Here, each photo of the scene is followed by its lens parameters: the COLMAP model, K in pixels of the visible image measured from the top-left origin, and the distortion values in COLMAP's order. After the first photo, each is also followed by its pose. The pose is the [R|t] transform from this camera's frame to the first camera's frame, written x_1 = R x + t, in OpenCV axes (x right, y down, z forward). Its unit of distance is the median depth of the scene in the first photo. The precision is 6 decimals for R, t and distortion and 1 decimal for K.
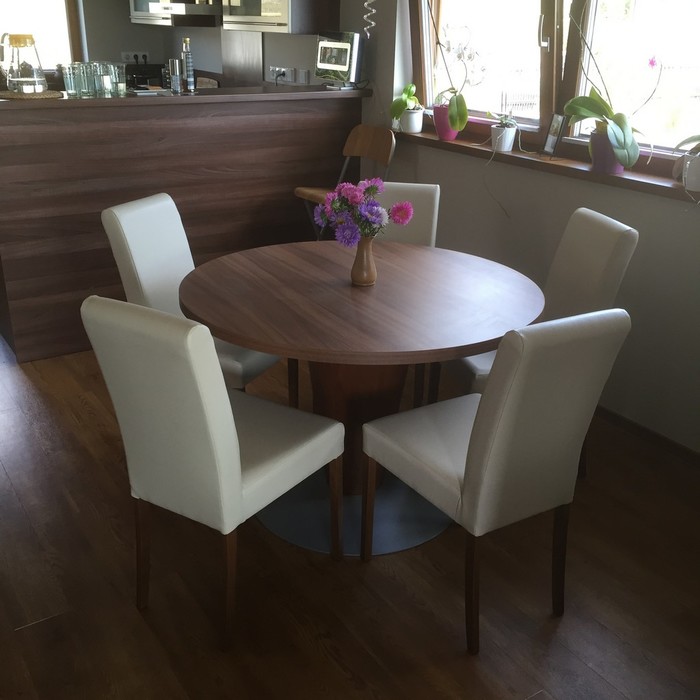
lens RADIAL K [[801.9, 0, 352.5], [0, 801.9, 348.3], [0, 0, 1]] dist [0.062443, 0.000000]
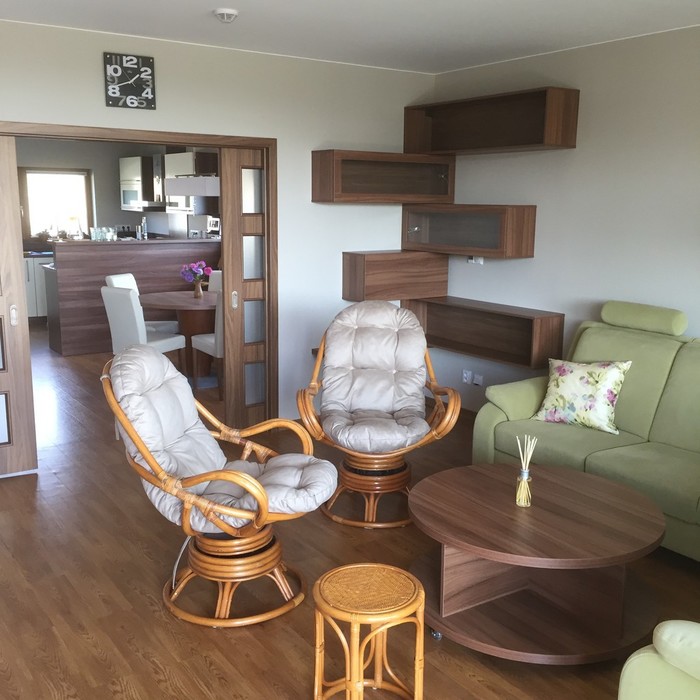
lens RADIAL K [[801.9, 0, 356.1], [0, 801.9, 347.3], [0, 0, 1]] dist [0.062443, 0.000000]
pose [[0.999563, -0.017423, 0.023871, 0.332997], [0.021877, 0.979280, -0.201325, 0.450422], [-0.019869, 0.201759, 0.979234, -1.170672]]
